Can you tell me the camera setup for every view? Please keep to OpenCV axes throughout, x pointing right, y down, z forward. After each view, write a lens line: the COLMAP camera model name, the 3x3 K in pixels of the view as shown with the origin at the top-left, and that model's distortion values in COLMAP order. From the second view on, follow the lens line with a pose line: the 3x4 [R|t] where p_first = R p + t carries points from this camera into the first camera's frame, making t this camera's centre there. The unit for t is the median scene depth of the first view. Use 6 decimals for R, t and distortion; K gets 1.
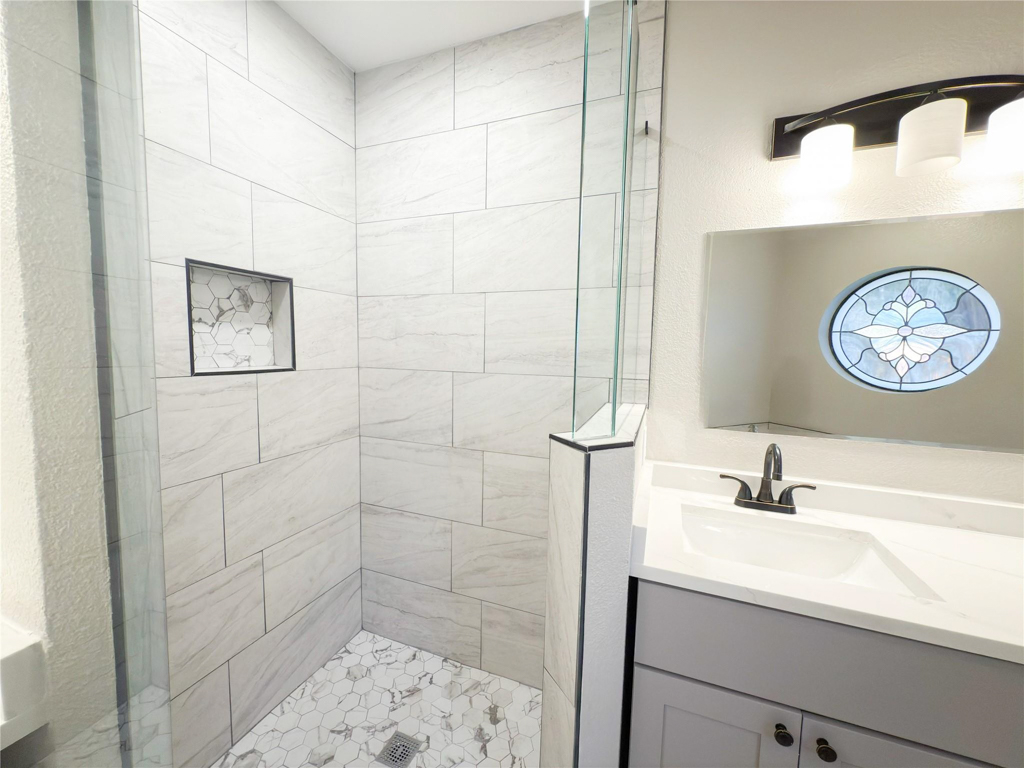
lens RADIAL K [[412.5, 0, 509.0], [0, 412.5, 382.4], [0, 0, 1]] dist [0.004670, -0.000391]
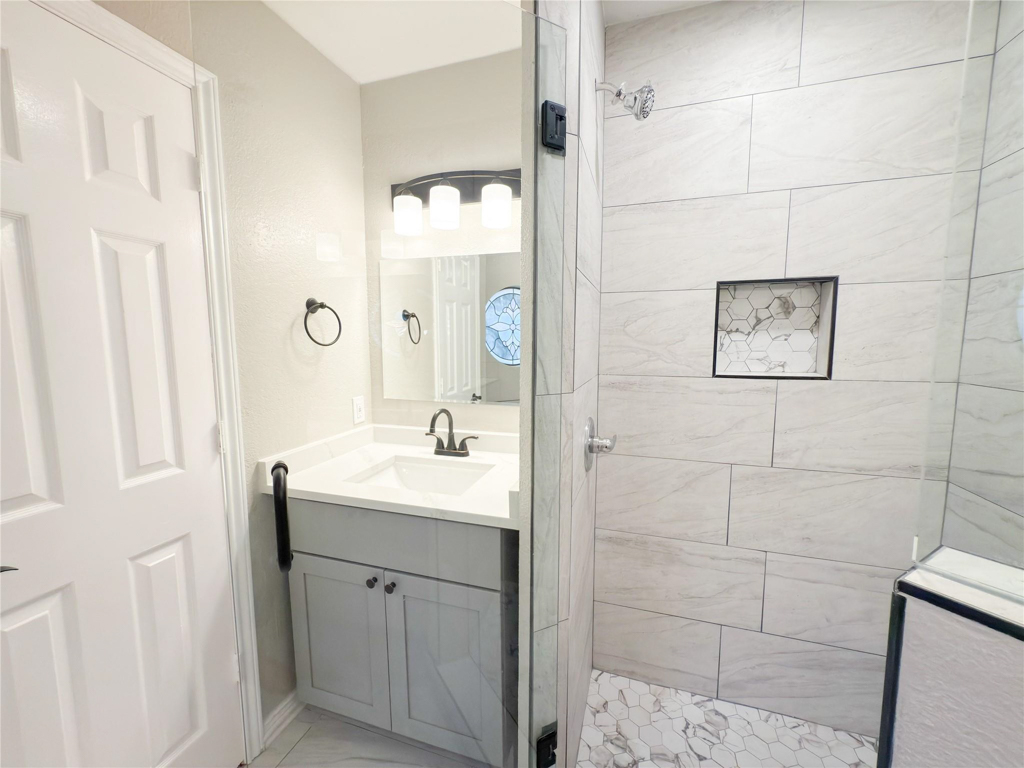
lens RADIAL K [[412.5, 0, 513.6], [0, 412.5, 383.2], [0, 0, 1]] dist [0.004670, -0.000391]
pose [[0.058084, 0.084765, -0.994707, 0.346508], [-0.078659, 0.993680, 0.080084, -0.041033], [0.995208, 0.073591, 0.064384, 0.276601]]
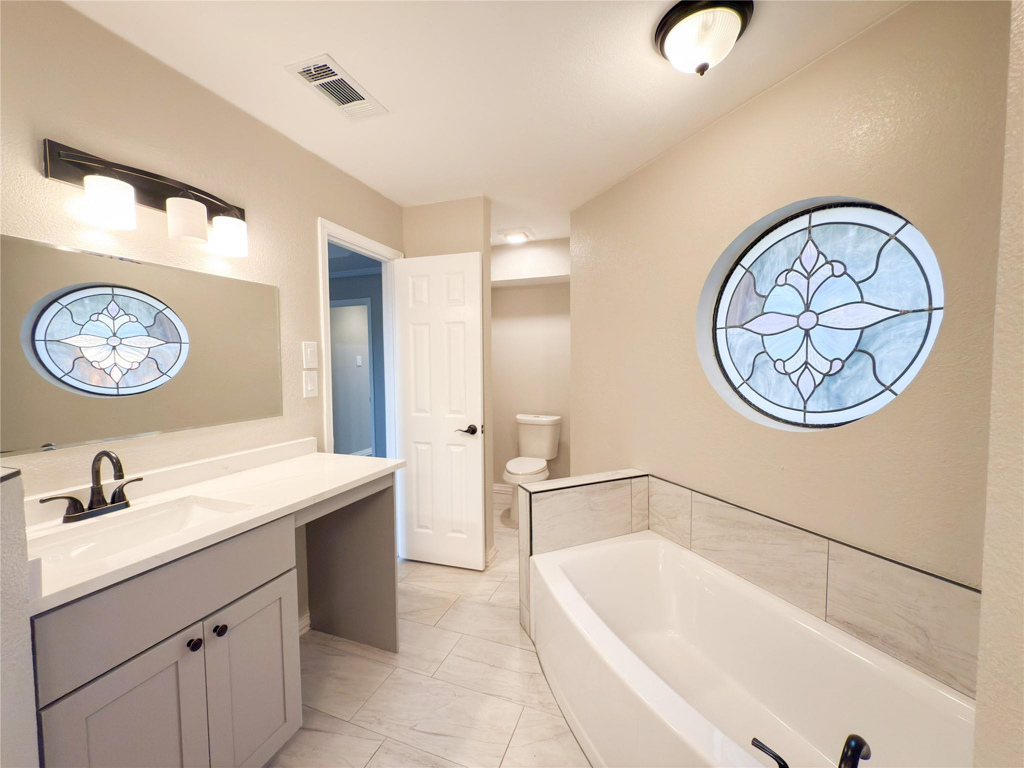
lens RADIAL K [[412.5, 0, 519.4], [0, 412.5, 379.1], [0, 0, 1]] dist [0.004670, -0.000391]
pose [[-0.034183, -0.068133, 0.997090, -0.384736], [0.087423, 0.993645, 0.070894, -0.017406], [-0.995585, 0.089592, -0.028010, -0.066414]]
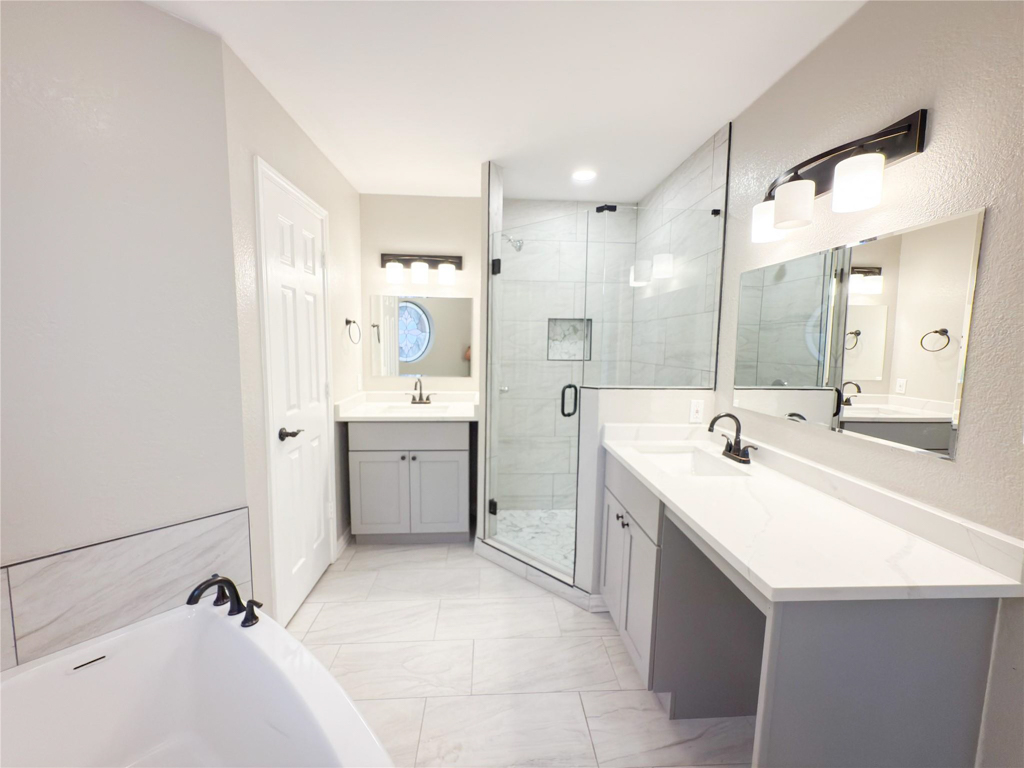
lens RADIAL K [[412.5, 0, 512.2], [0, 412.5, 380.8], [0, 0, 1]] dist [0.004670, -0.000391]
pose [[0.424420, 0.068958, -0.902836, 1.336629], [-0.079761, 0.996067, 0.038583, 0.026885], [0.901945, 0.055636, 0.428251, -0.311471]]
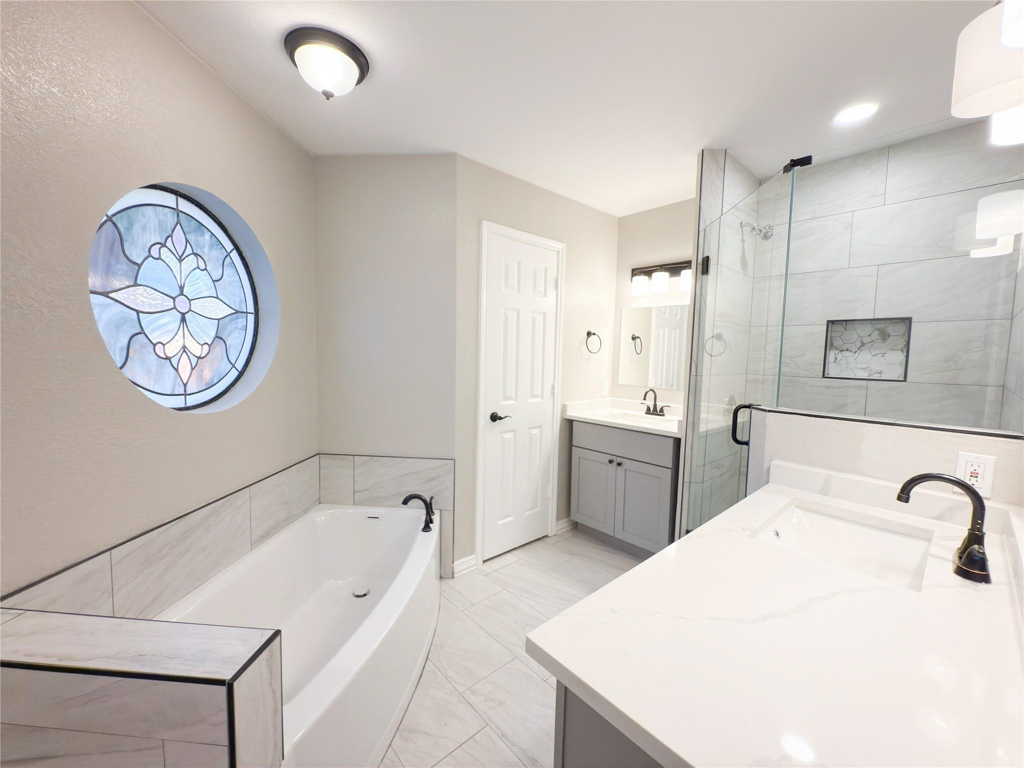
lens RADIAL K [[412.5, 0, 512.5], [0, 412.5, 380.4], [0, 0, 1]] dist [0.004670, -0.000391]
pose [[-0.449085, 0.030720, -0.892961, 1.405371], [-0.106045, 0.990512, 0.087408, -0.015877], [0.887173, 0.133948, -0.441567, 0.456090]]
